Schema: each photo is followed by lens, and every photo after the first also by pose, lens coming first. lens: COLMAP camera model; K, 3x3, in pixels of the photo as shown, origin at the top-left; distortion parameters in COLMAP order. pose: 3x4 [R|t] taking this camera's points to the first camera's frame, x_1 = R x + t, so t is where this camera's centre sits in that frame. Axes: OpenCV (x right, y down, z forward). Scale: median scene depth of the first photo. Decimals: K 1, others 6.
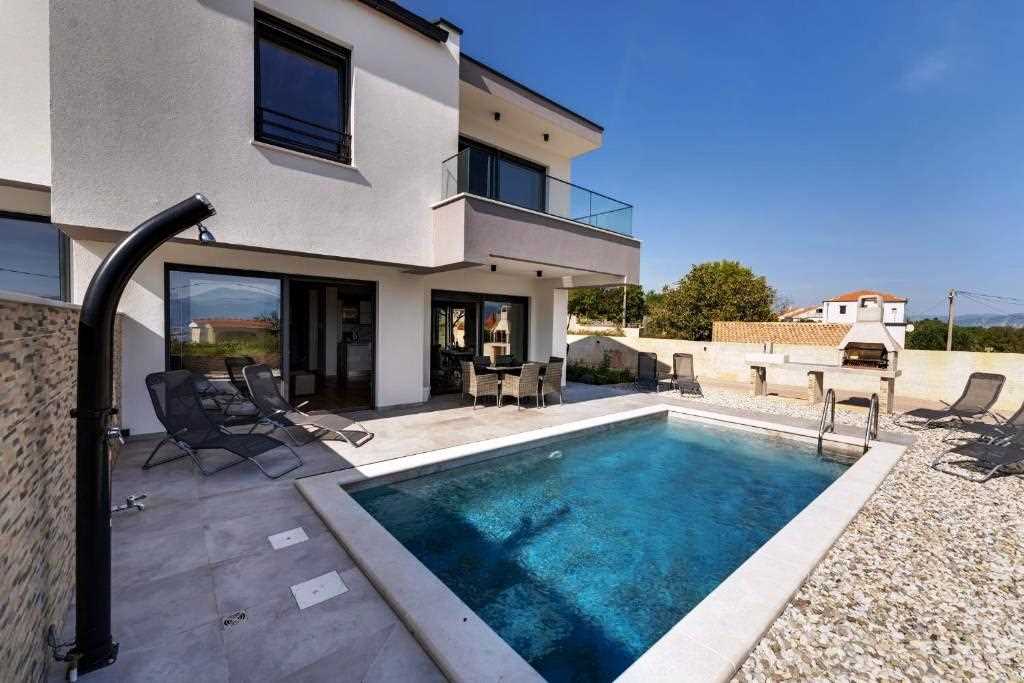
lens RADIAL K [[402.9, 0, 514.2], [0, 402.9, 345.3], [0, 0, 1]] dist [-0.000465, -0.000006]
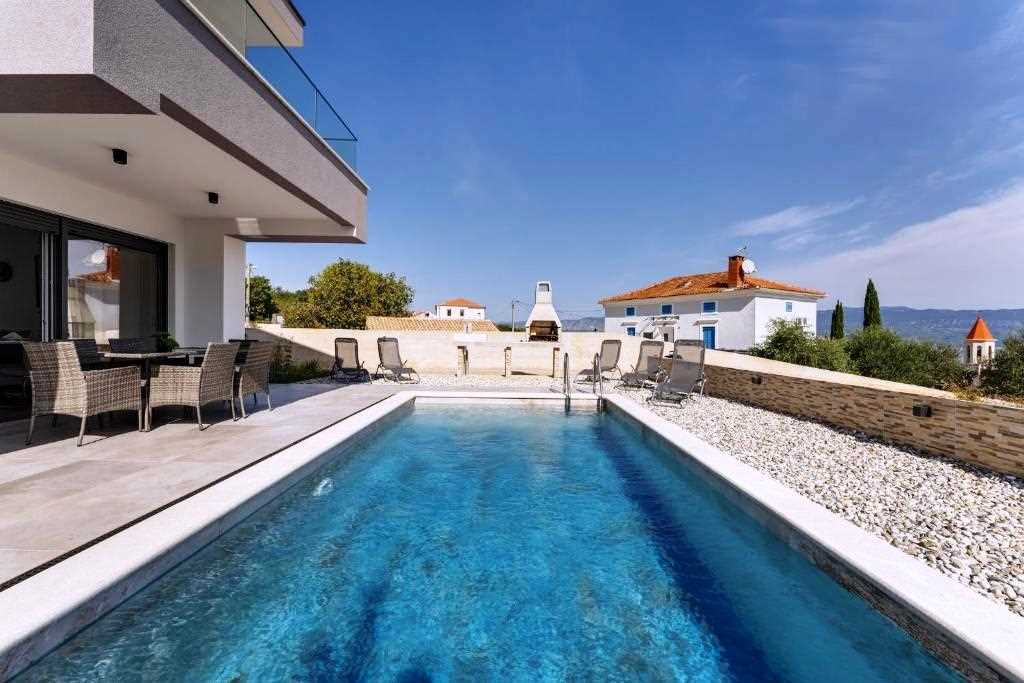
lens RADIAL K [[407.3, 0, 507.0], [0, 407.3, 339.7], [0, 0, 1]] dist [-0.000047, 0.000027]
pose [[0.655290, -0.020174, 0.755108, -0.136855], [0.036807, 0.999309, -0.005244, 0.062445], [-0.754480, 0.031229, 0.655579, 0.343231]]
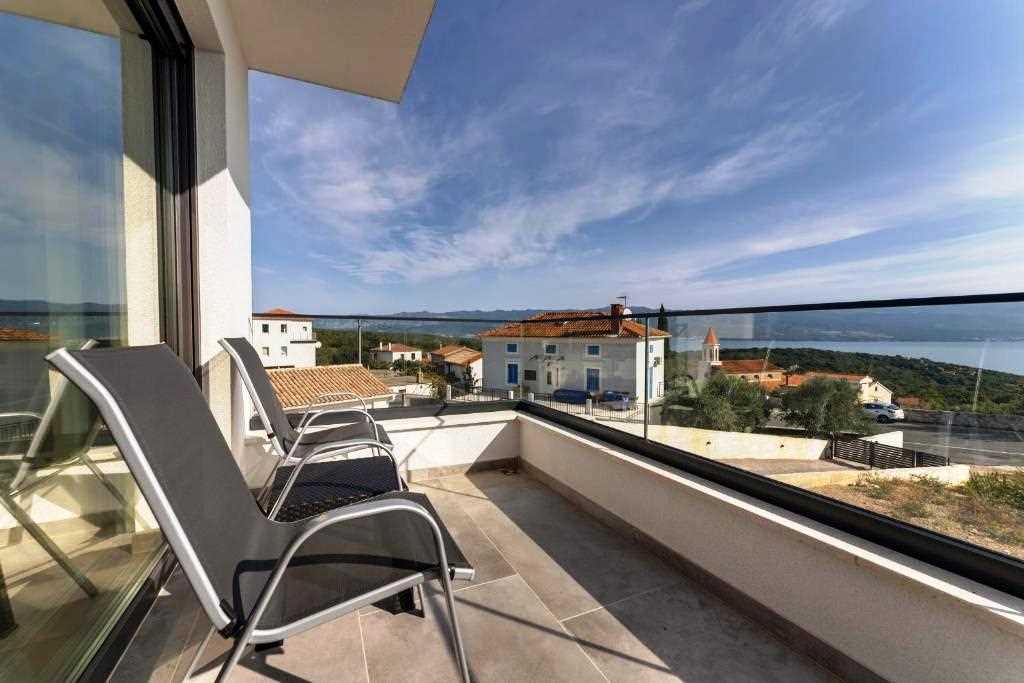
lens RADIAL K [[407.3, 0, 507.0], [0, 407.3, 339.7], [0, 0, 1]] dist [-0.000047, 0.000027]
pose [[0.265593, -0.038281, 0.963325, -0.110917], [0.054106, 0.998228, 0.024751, -0.413015], [-0.962566, 0.045548, 0.267194, 1.096056]]
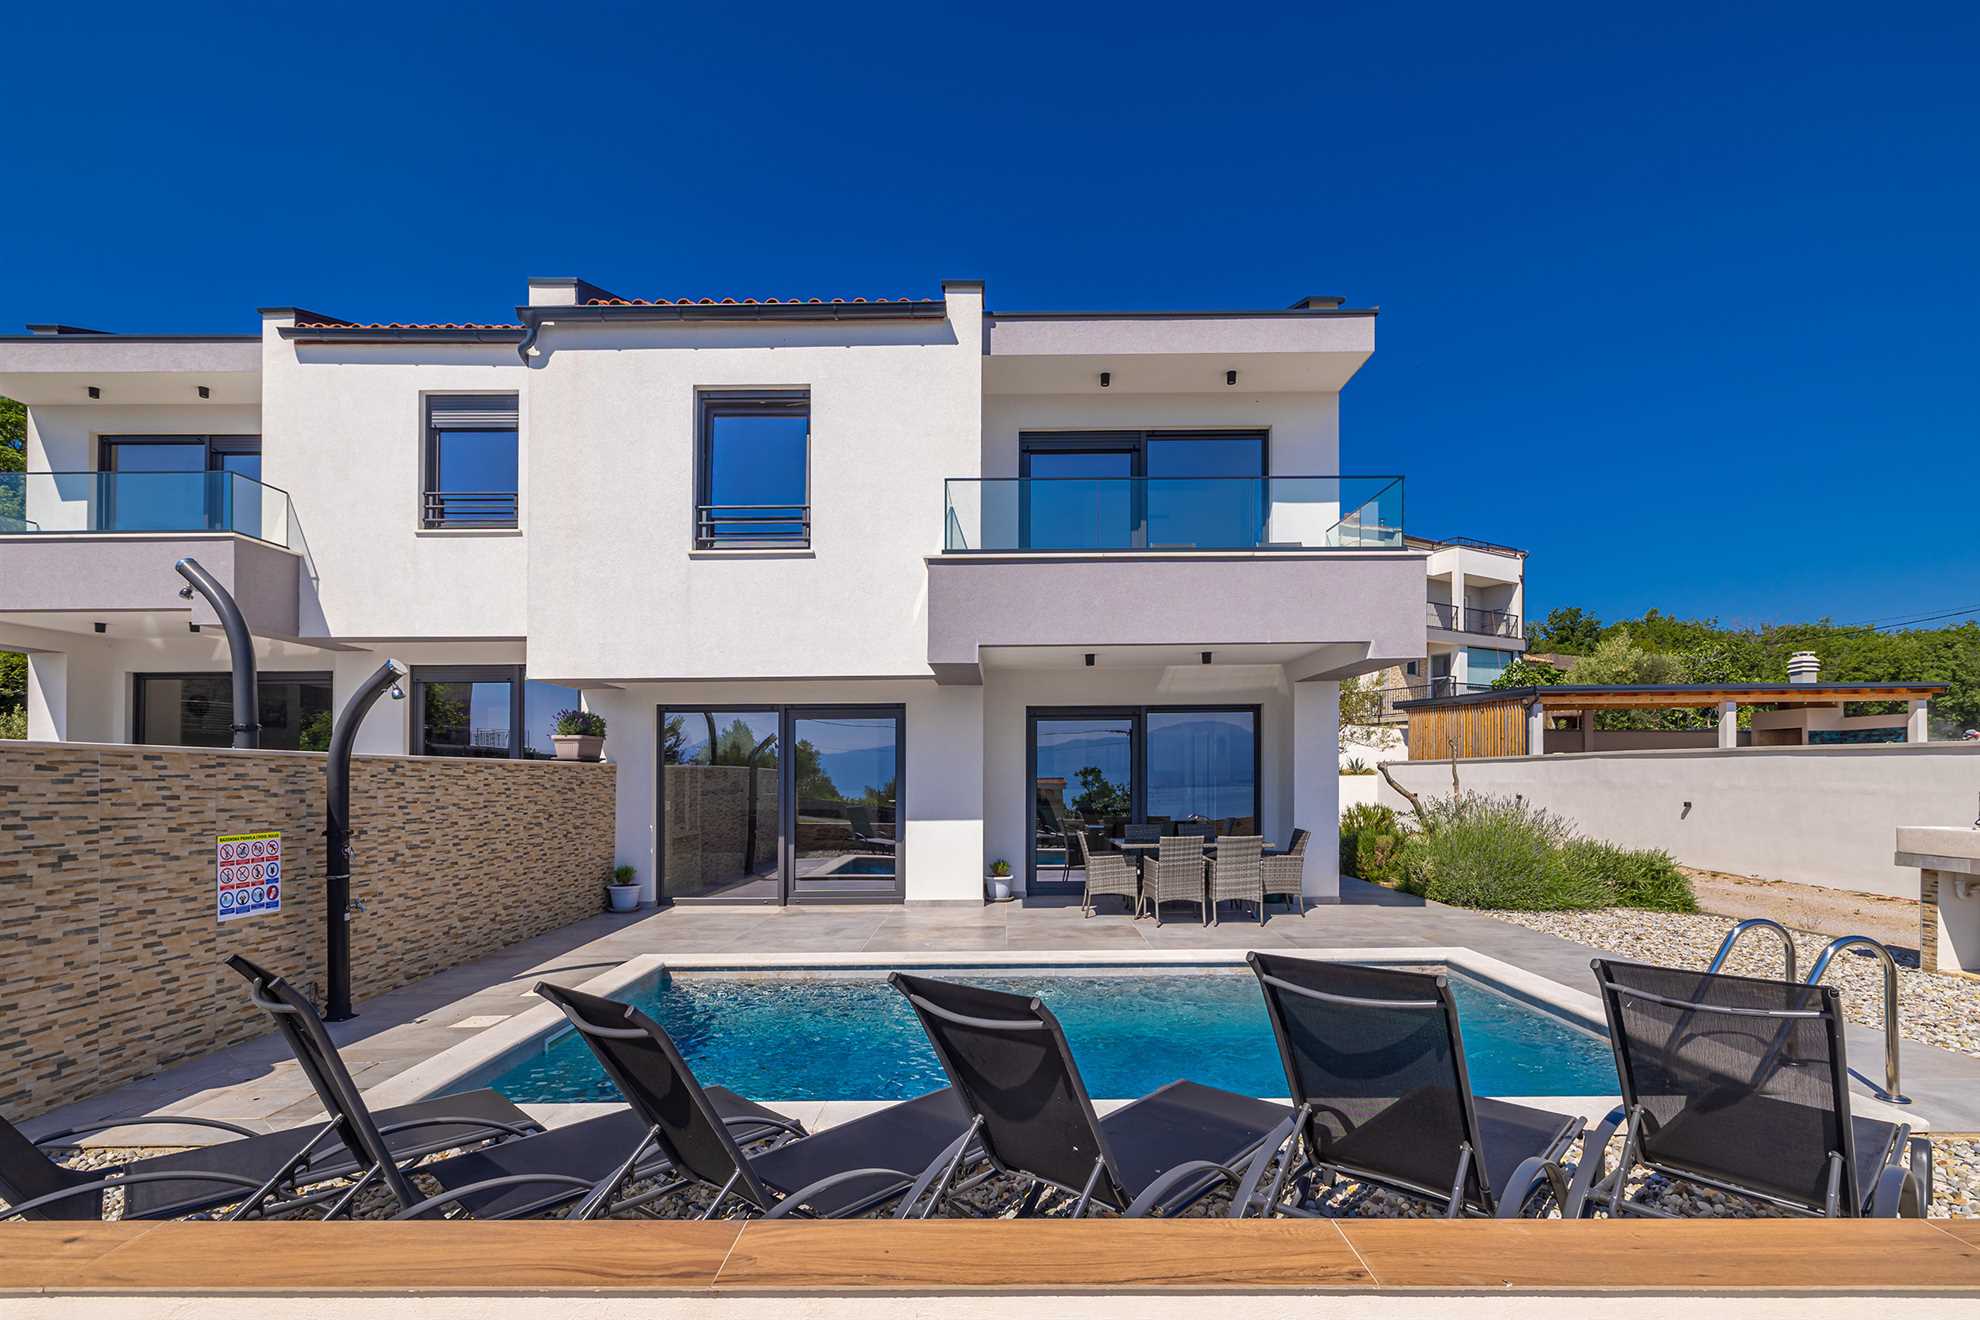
lens RADIAL K [[876.7, 0, 1015.0], [0, 876.7, 780.3], [0, 0, 1]] dist [0.000801, 0.000511]
pose [[0.769937, -0.022816, -0.637712, 0.681529], [-0.007075, 0.998994, -0.044283, 0.025120], [0.638081, 0.038607, 0.769001, 0.039447]]
